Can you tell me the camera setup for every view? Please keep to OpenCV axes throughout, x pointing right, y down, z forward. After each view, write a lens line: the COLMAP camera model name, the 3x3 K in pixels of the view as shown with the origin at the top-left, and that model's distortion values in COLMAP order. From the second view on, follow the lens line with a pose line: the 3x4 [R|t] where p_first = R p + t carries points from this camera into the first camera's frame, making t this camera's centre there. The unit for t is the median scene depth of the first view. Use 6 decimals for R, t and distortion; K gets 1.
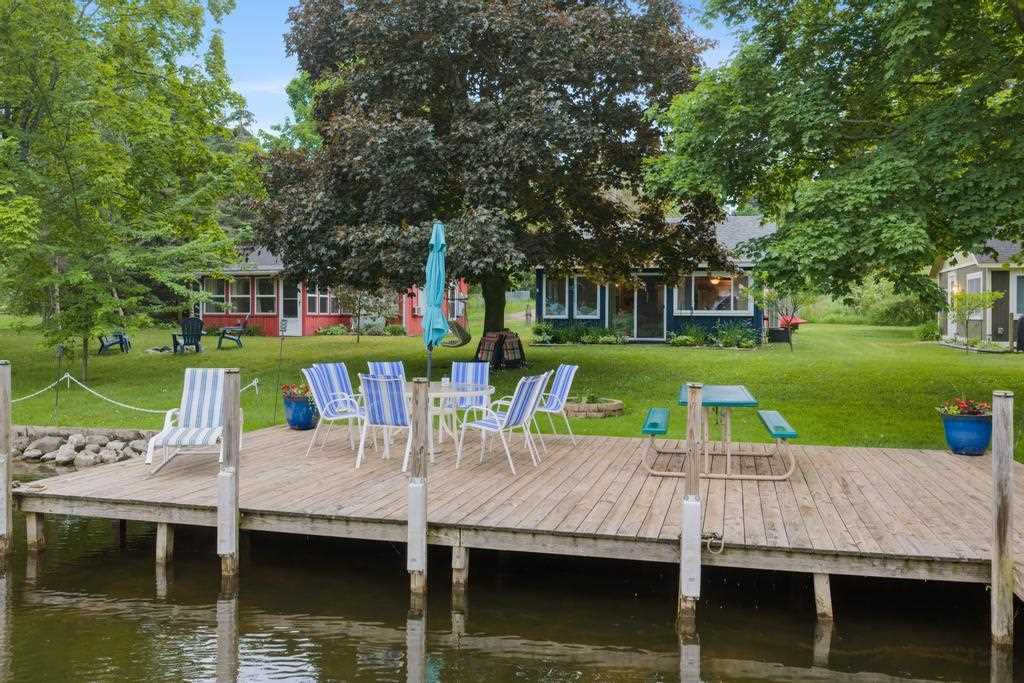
lens RADIAL K [[827.0, 0, 512.0], [0, 827.0, 341.5], [0, 0, 1]] dist [-0.001420, -0.001117]
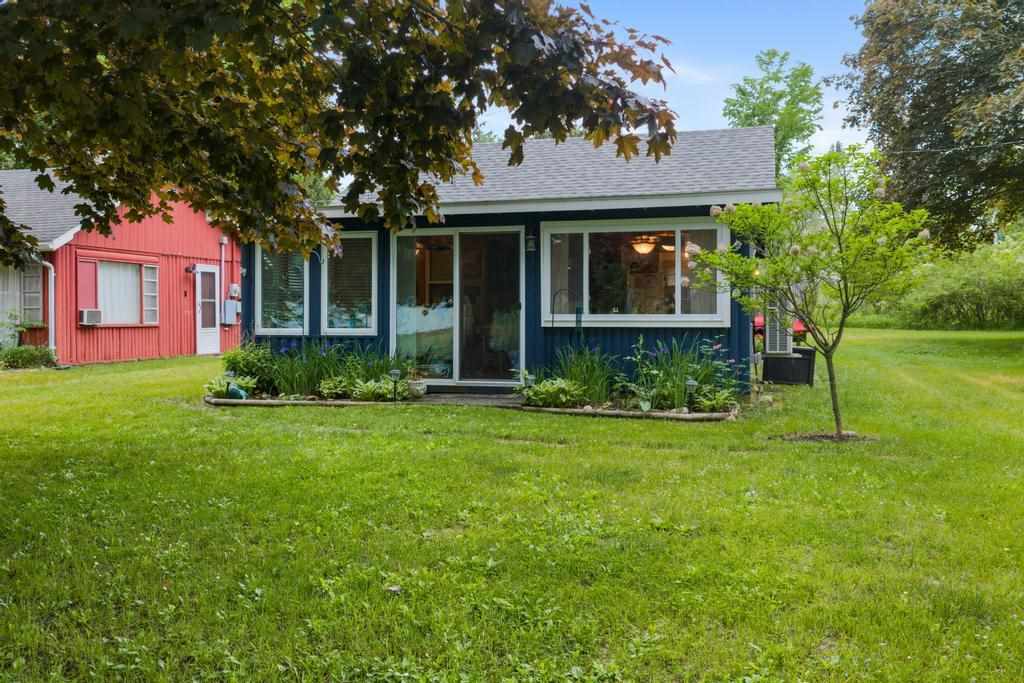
lens RADIAL K [[841.6, 0, 512.0], [0, 841.6, 341.5], [0, 0, 1]] dist [-0.000235, -0.001550]
pose [[0.999648, -0.009845, 0.024646, 0.173574], [0.009838, 0.999952, 0.000401, -0.024891], [-0.024649, -0.000158, 0.999696, 0.585557]]
